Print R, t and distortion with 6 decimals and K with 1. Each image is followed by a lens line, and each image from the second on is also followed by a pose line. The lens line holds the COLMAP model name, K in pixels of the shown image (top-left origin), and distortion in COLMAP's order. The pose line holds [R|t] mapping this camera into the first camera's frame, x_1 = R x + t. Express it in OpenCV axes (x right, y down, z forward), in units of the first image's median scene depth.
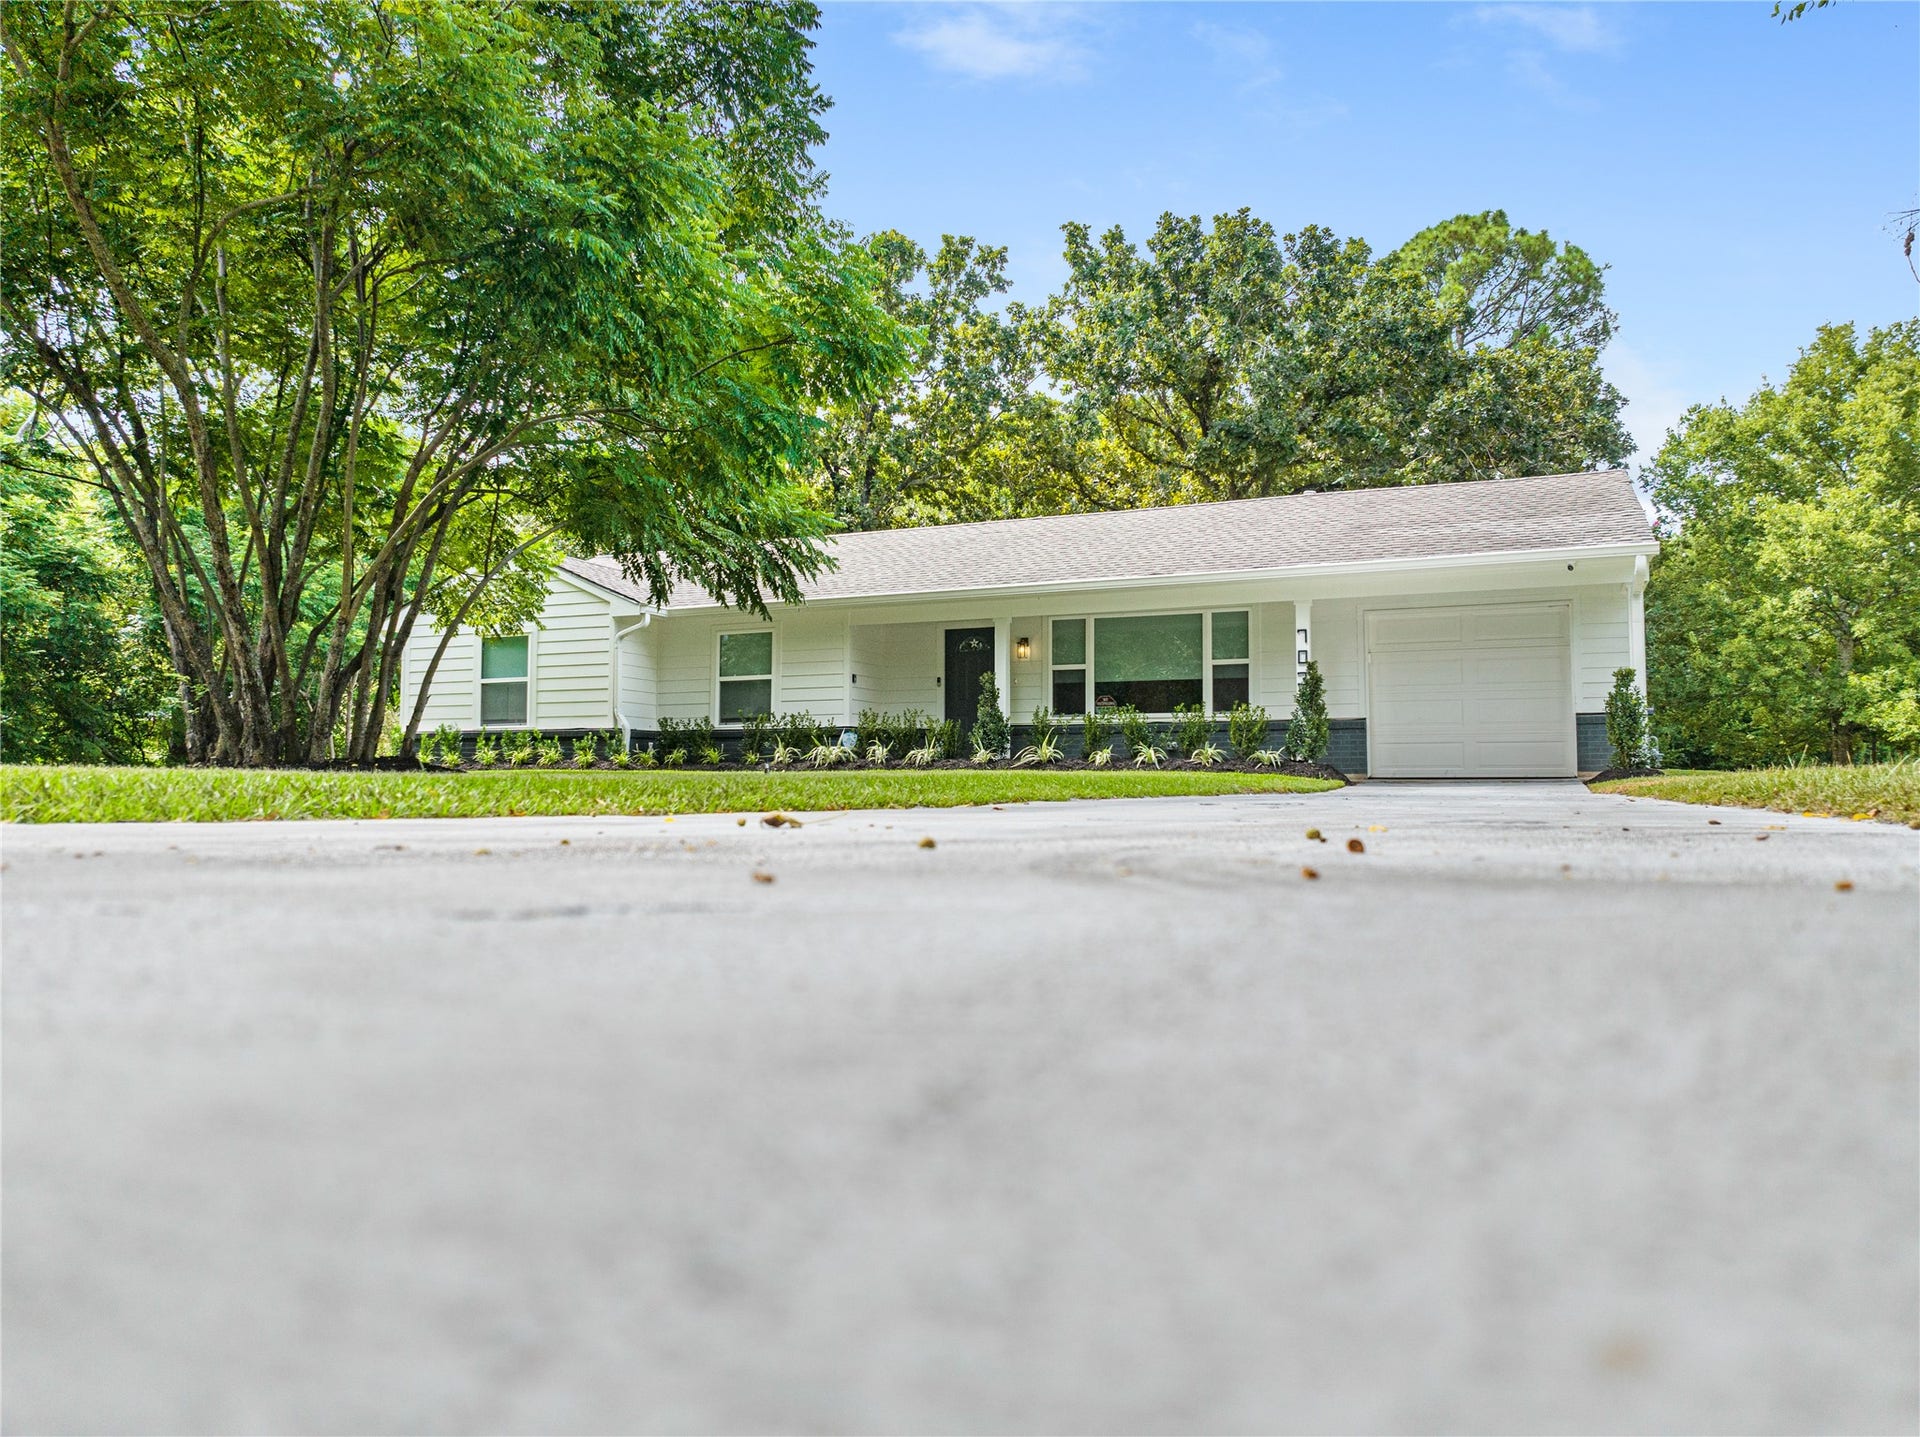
lens RADIAL K [[1319.9, 0, 952.8], [0, 1319.9, 766.7], [0, 0, 1]] dist [-0.017960, 0.001409]
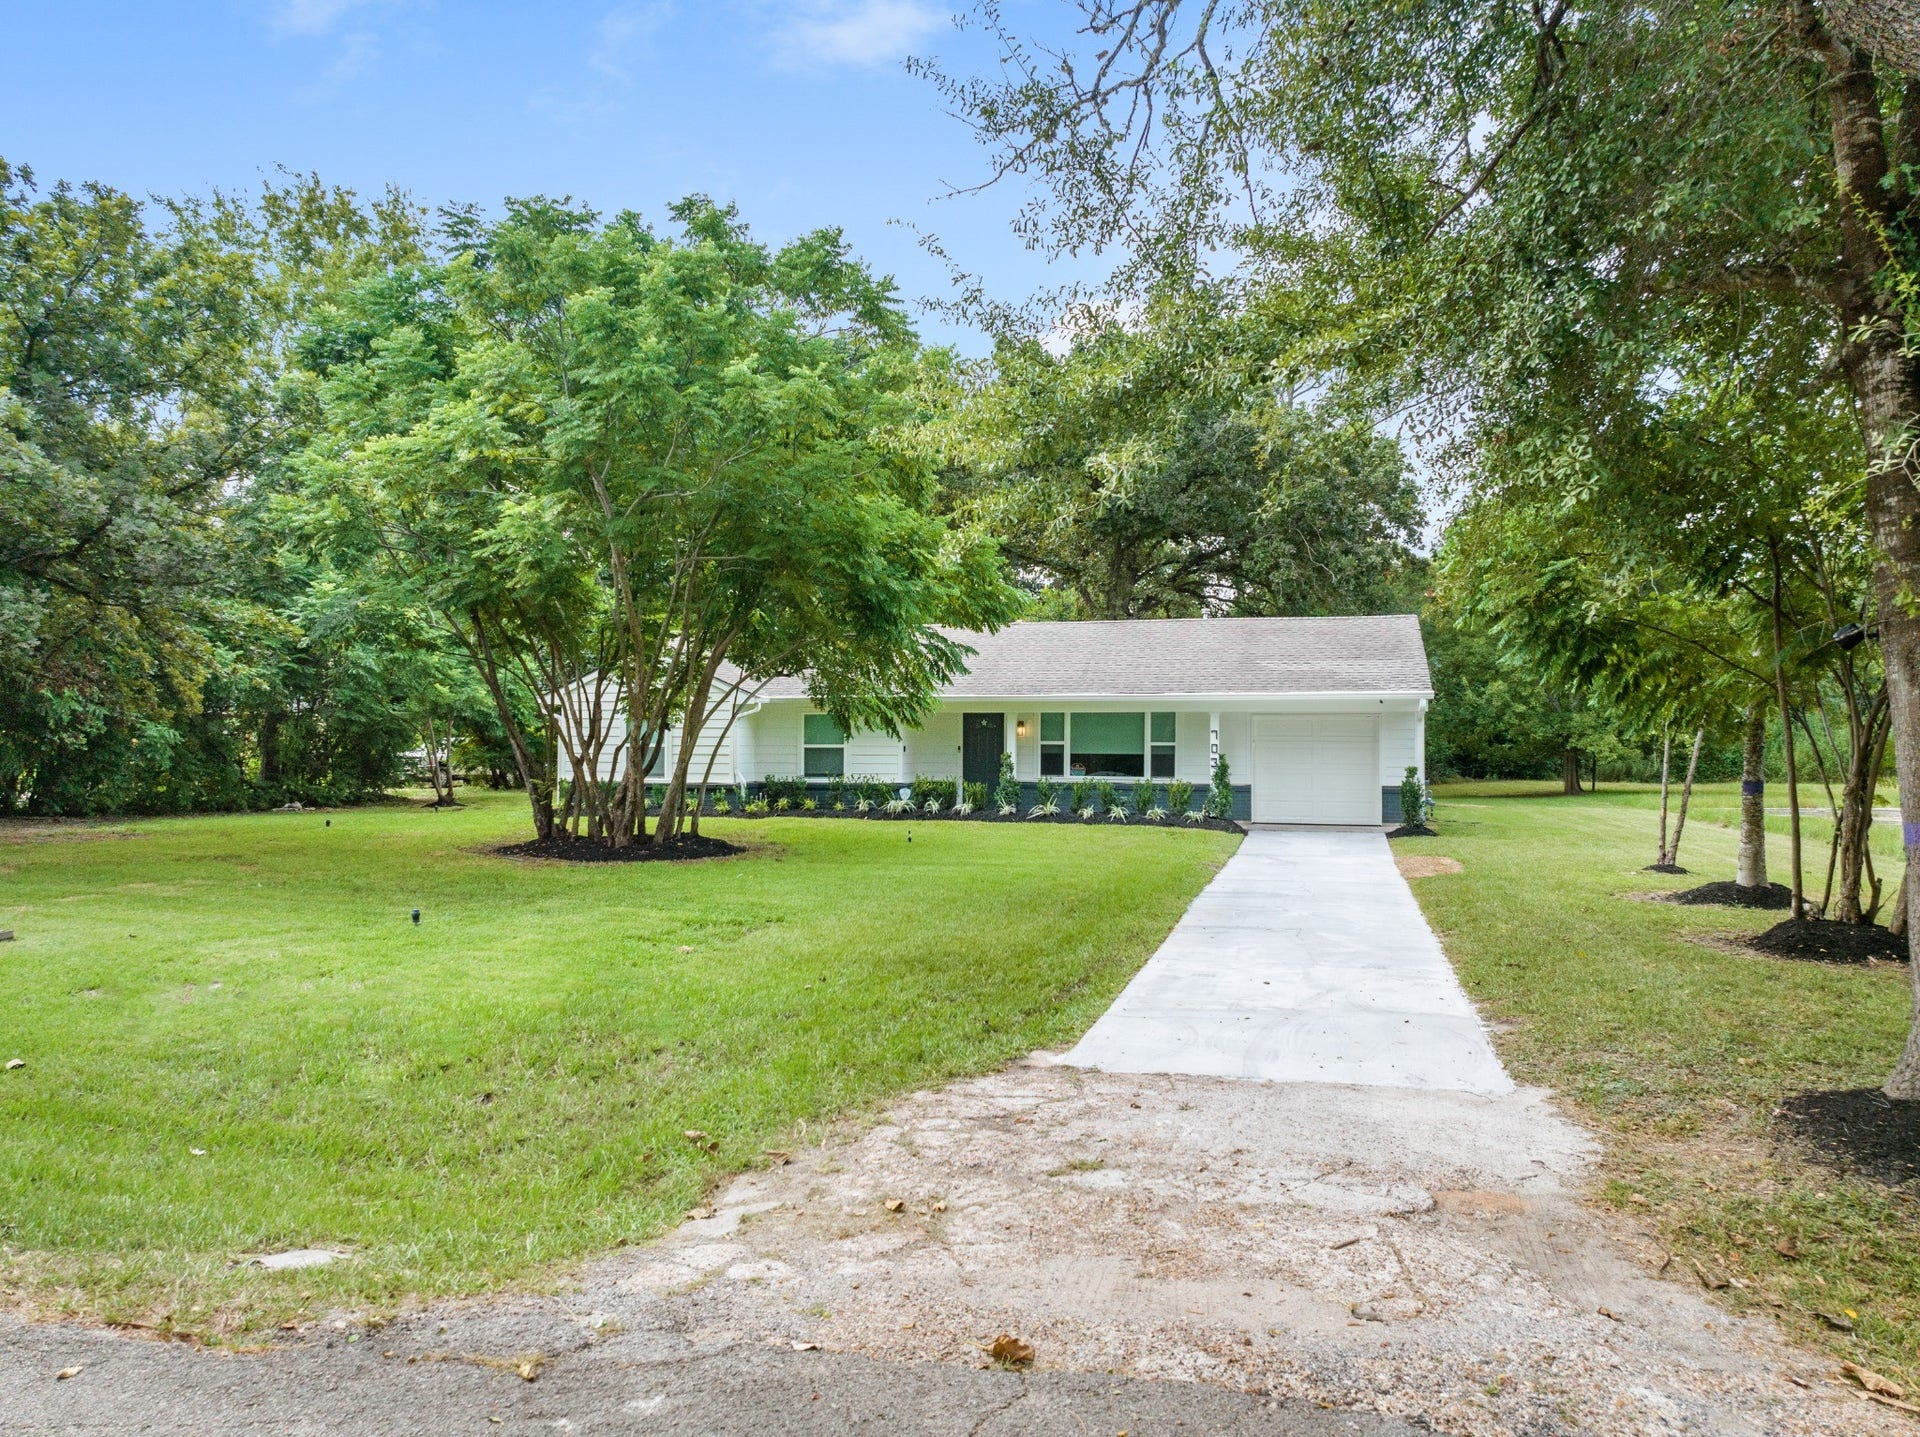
lens RADIAL K [[1319.9, 0, 952.8], [0, 1319.9, 766.7], [0, 0, 1]] dist [-0.017960, 0.001409]
pose [[0.991130, 0.003863, 0.132838, -0.214892], [-0.008787, 0.999295, 0.036502, -0.101312], [-0.132603, -0.037346, 0.990465, -0.433256]]
